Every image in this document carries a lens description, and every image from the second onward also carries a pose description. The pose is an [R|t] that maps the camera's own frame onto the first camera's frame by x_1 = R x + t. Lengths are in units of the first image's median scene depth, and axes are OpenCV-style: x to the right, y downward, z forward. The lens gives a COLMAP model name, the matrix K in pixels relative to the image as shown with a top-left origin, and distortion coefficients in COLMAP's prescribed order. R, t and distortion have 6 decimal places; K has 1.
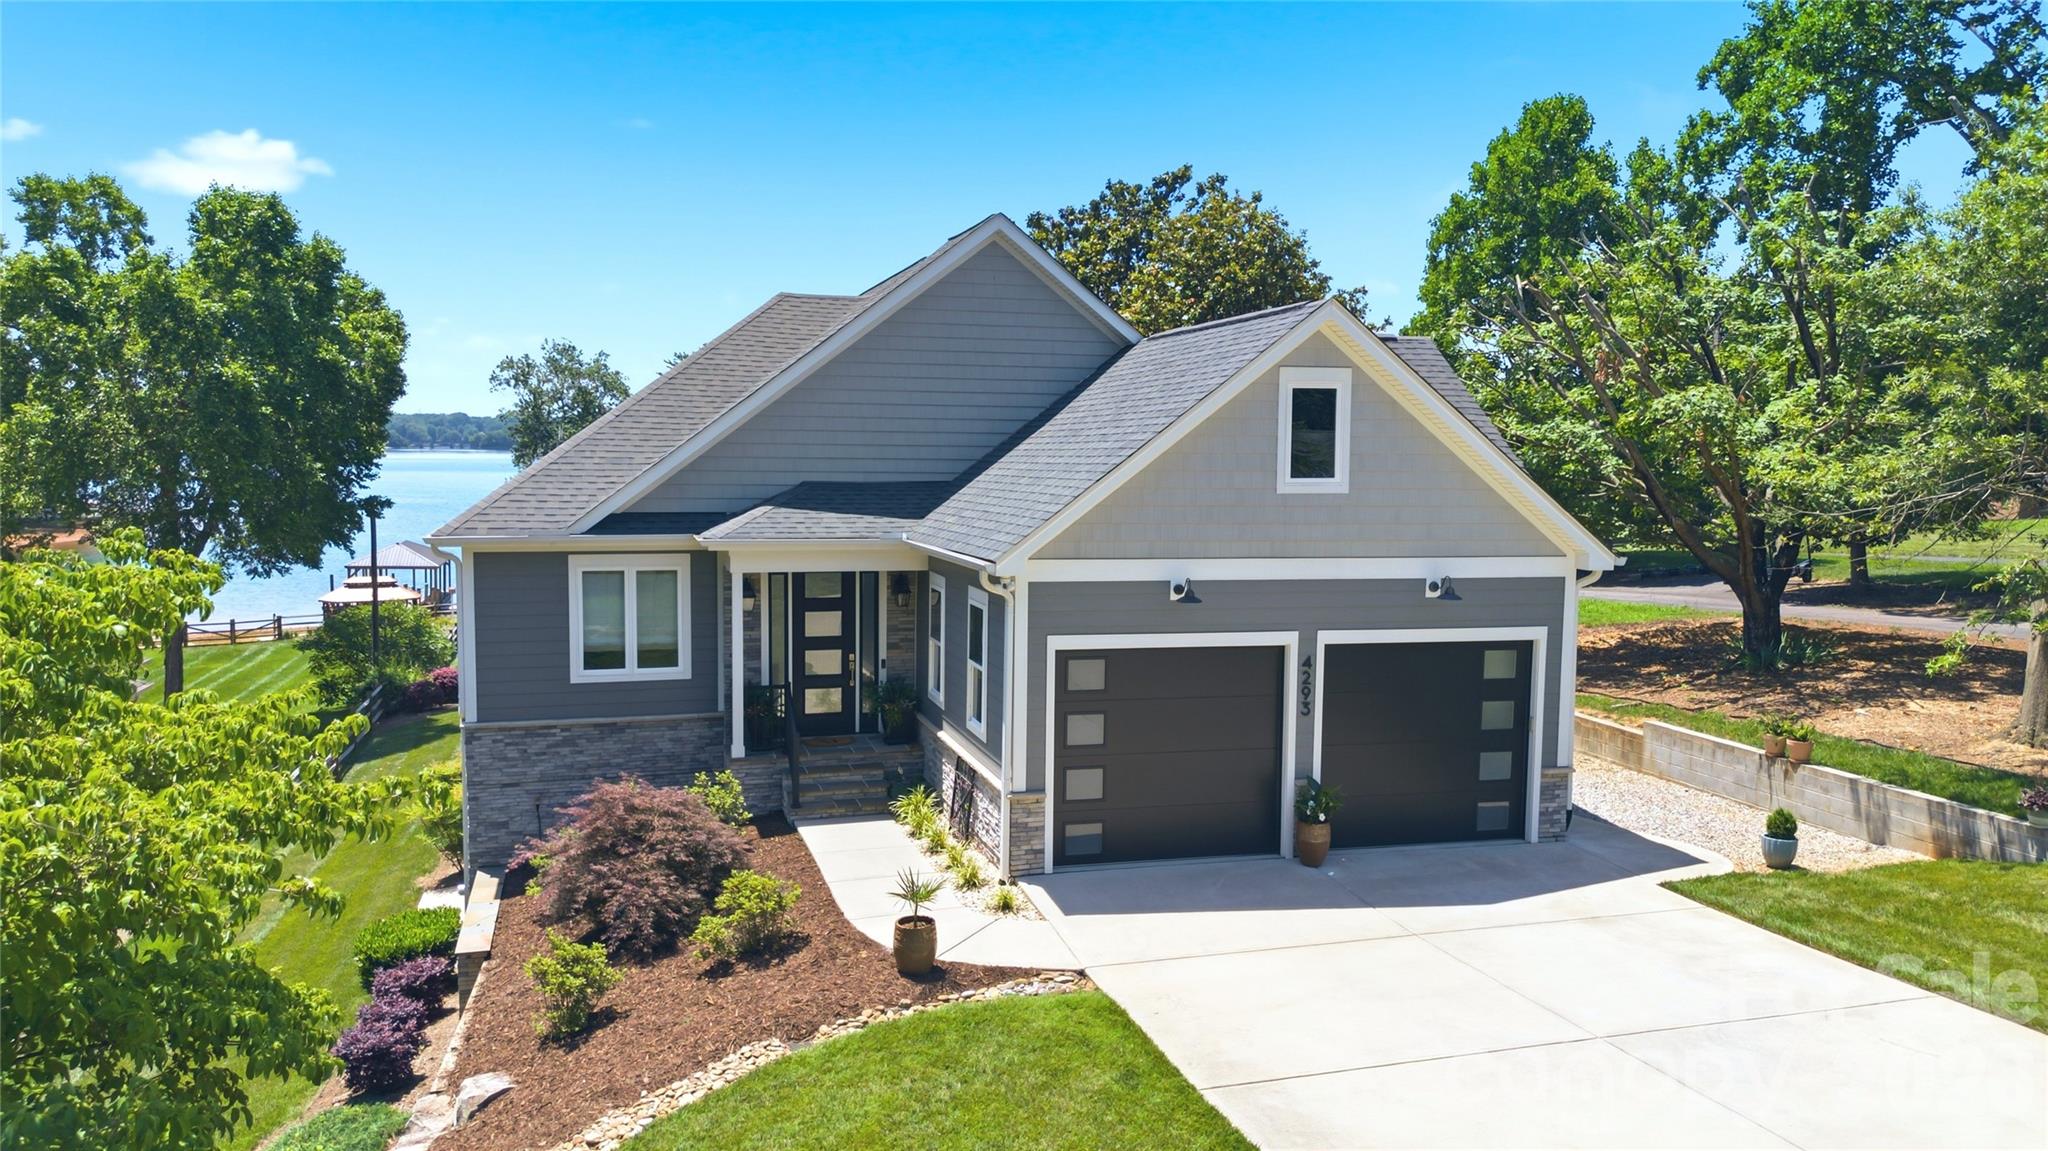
lens RADIAL K [[1453.5, 0, 1021.3], [0, 1453.5, 578.9], [0, 0, 1]] dist [0.036744, -0.032873]
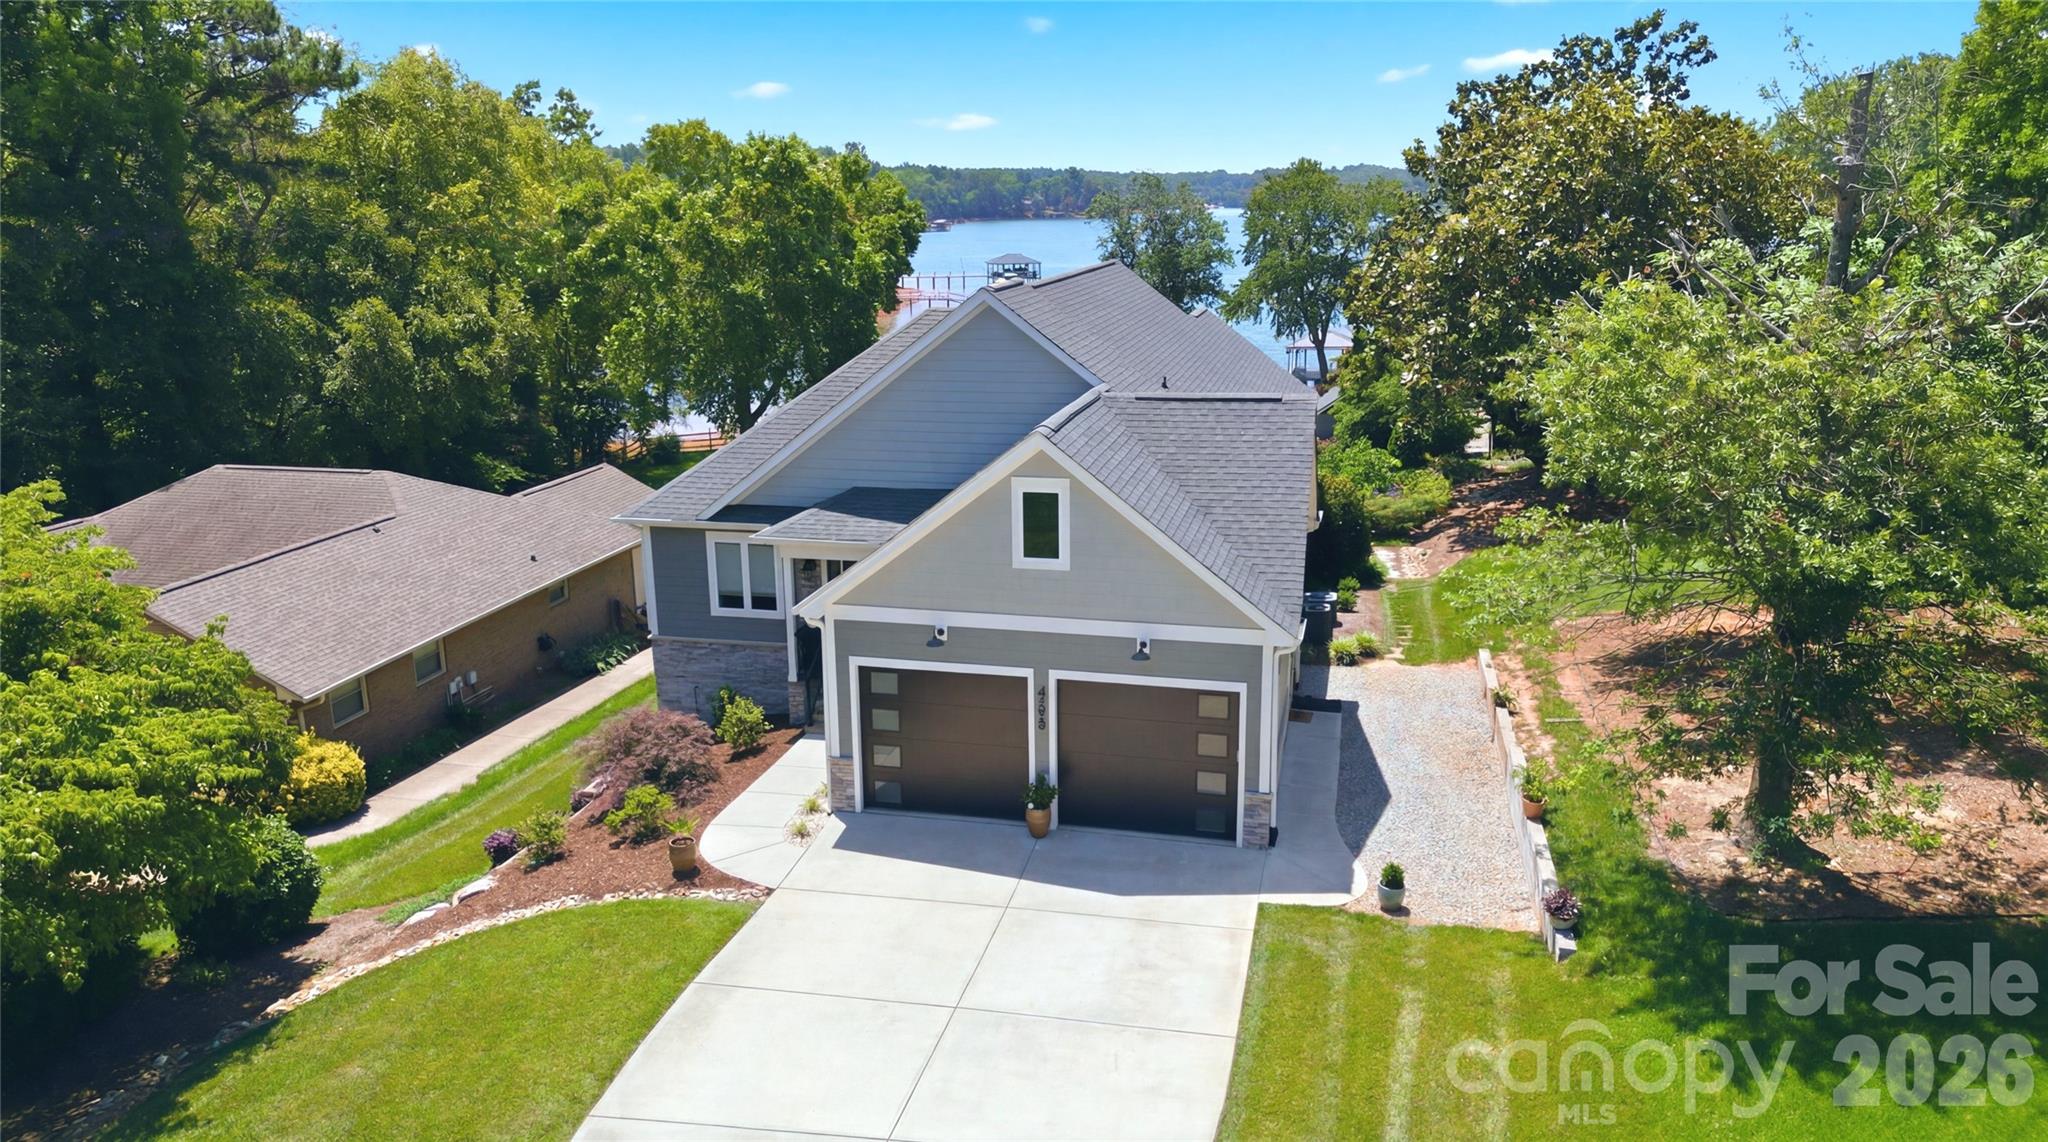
lens RADIAL K [[1459.0, 0, 1029.4], [0, 1459.0, 559.3], [0, 0, 1]] dist [0.026667, -0.014602]
pose [[0.877944, 0.096625, -0.468911, 0.806788], [-0.022815, 0.986753, 0.160616, -0.279374], [0.478219, -0.130314, 0.868519, -0.158458]]
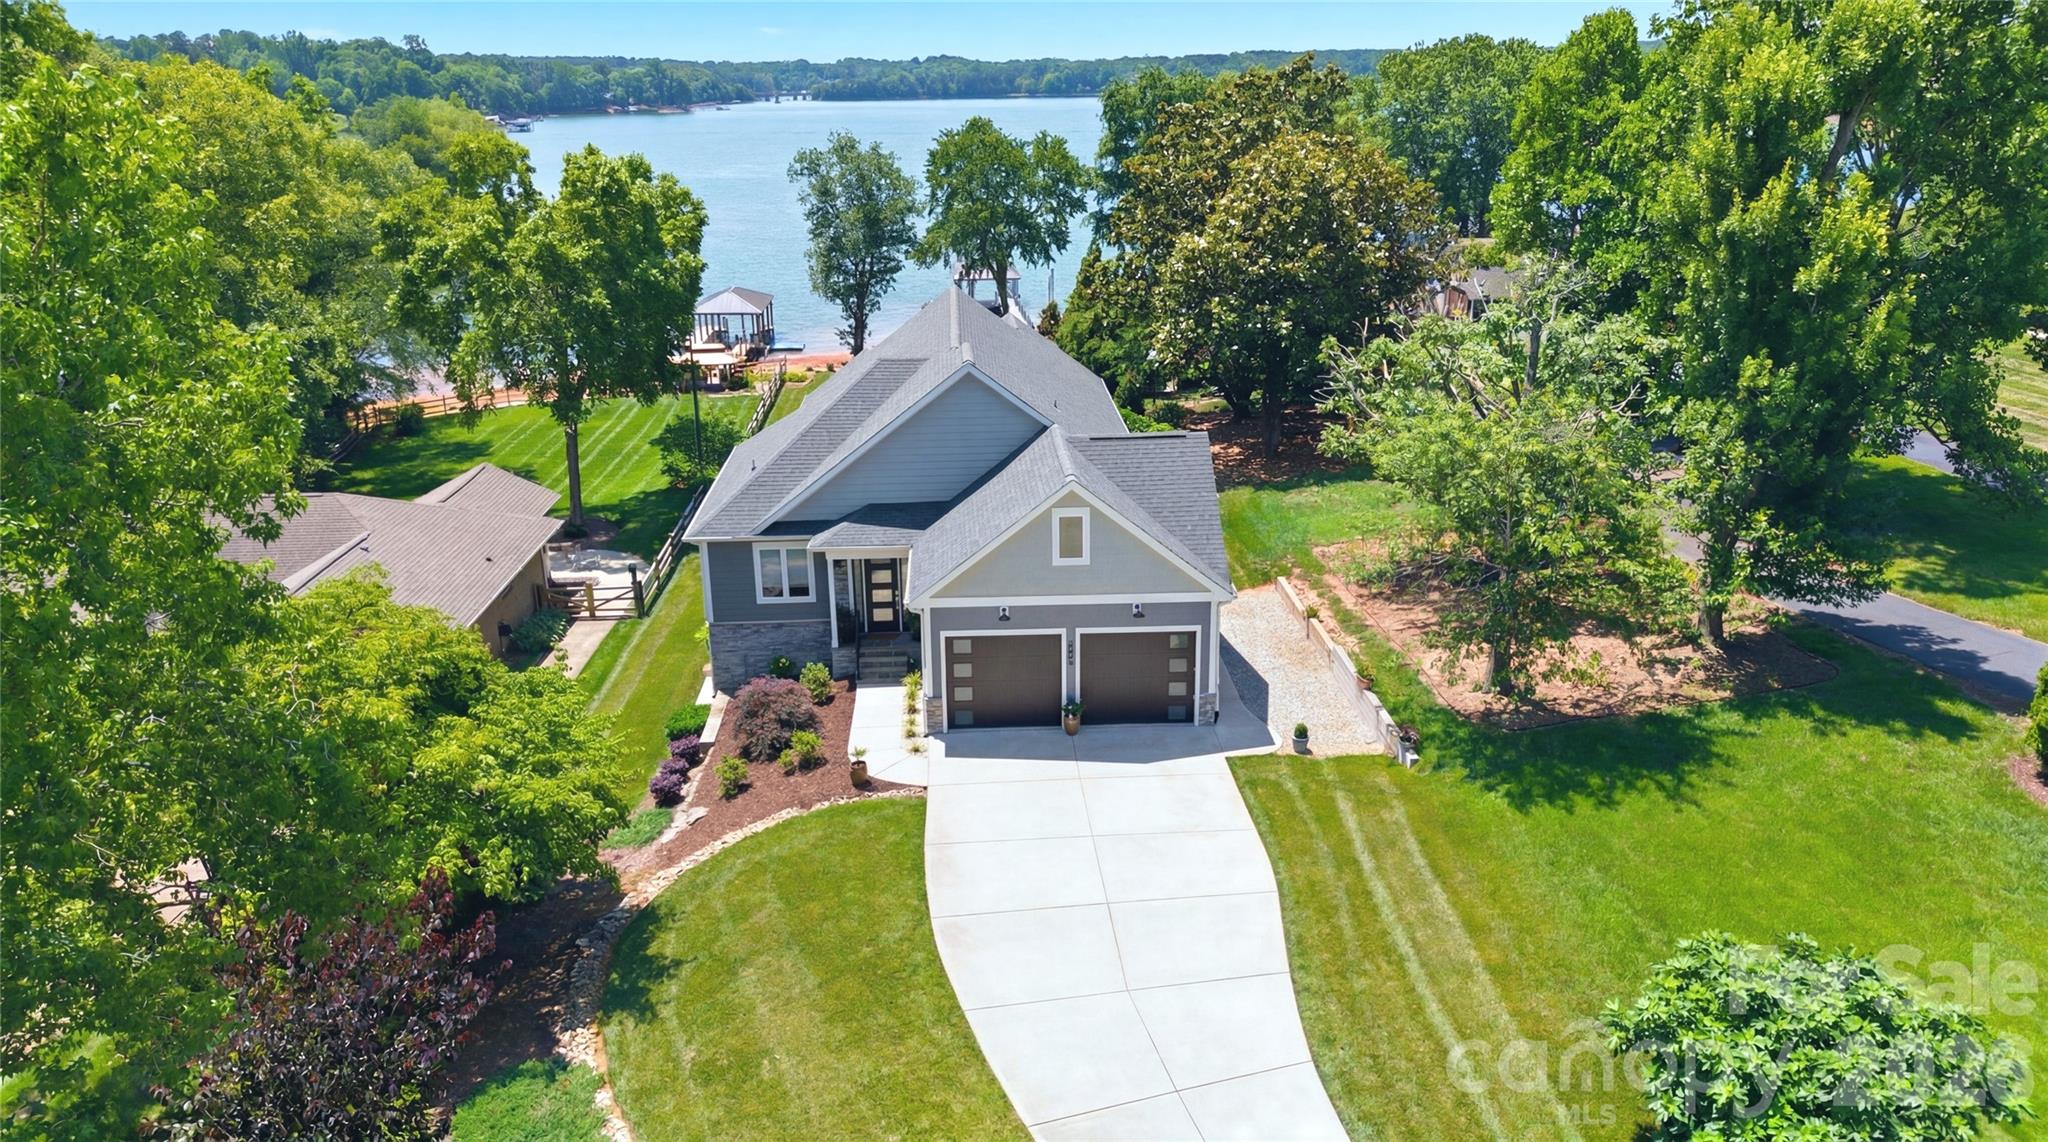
lens RADIAL K [[1459.0, 0, 1027.9], [0, 1459.0, 576.6], [0, 0, 1]] dist [0.026667, -0.014602]
pose [[0.975050, 0.052239, -0.215753, 0.583505], [0.000837, 0.971046, 0.238892, -0.534548], [0.221985, -0.233113, 0.946774, -0.972631]]
